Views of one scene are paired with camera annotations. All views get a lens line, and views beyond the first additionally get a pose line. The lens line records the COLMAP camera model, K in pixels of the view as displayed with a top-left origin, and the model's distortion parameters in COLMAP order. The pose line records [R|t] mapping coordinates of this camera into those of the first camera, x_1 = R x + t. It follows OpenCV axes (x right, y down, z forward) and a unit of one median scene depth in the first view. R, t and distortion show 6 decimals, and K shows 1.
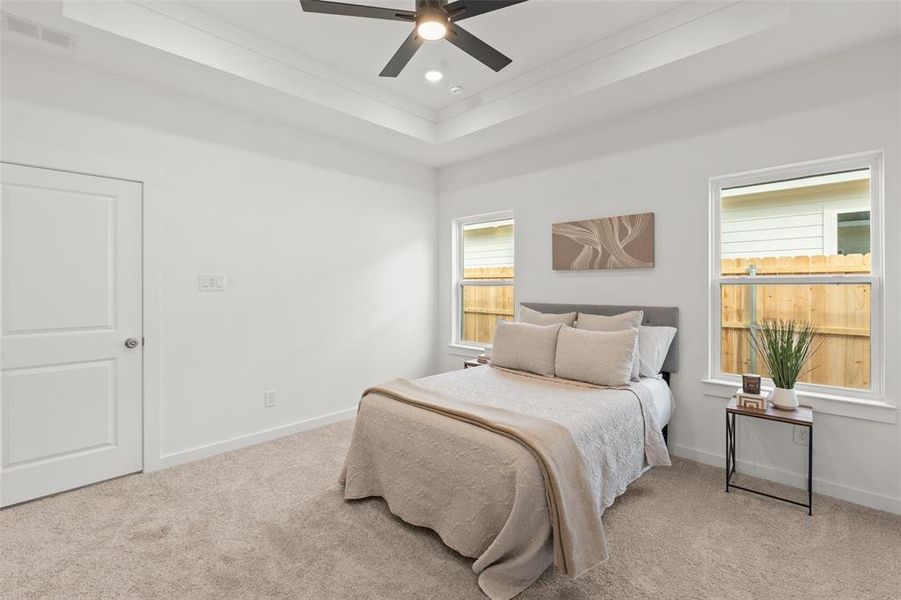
lens RADIAL K [[410.2, 0, 450.2], [0, 410.2, 292.5], [0, 0, 1]] dist [0.000024, -0.000270]
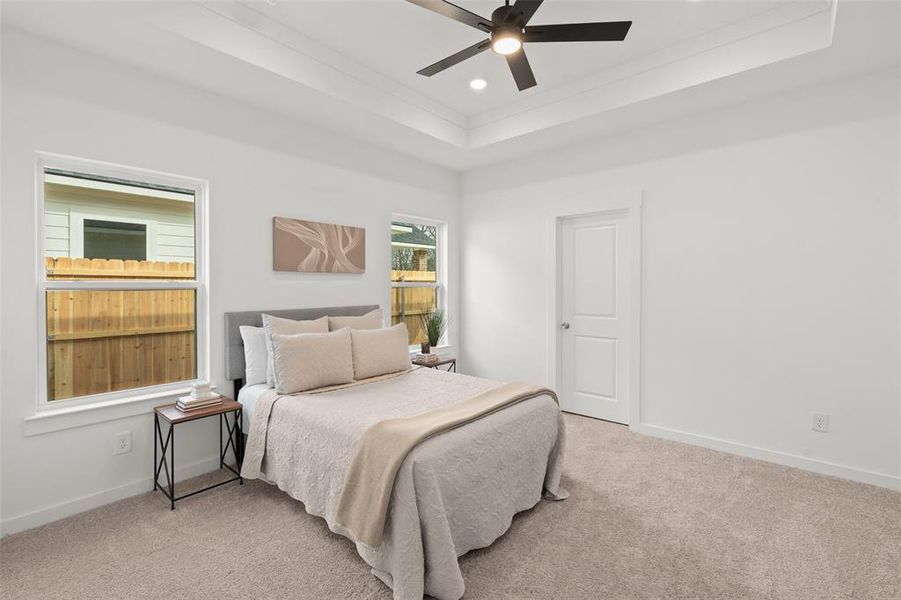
lens RADIAL K [[410.2, 0, 448.7], [0, 410.2, 297.5], [0, 0, 1]] dist [0.000024, -0.000270]
pose [[-0.041509, -0.026103, 0.998797, -0.653749], [0.021768, 0.999398, 0.027024, -0.015383], [-0.998901, 0.022863, -0.040915, 0.714769]]
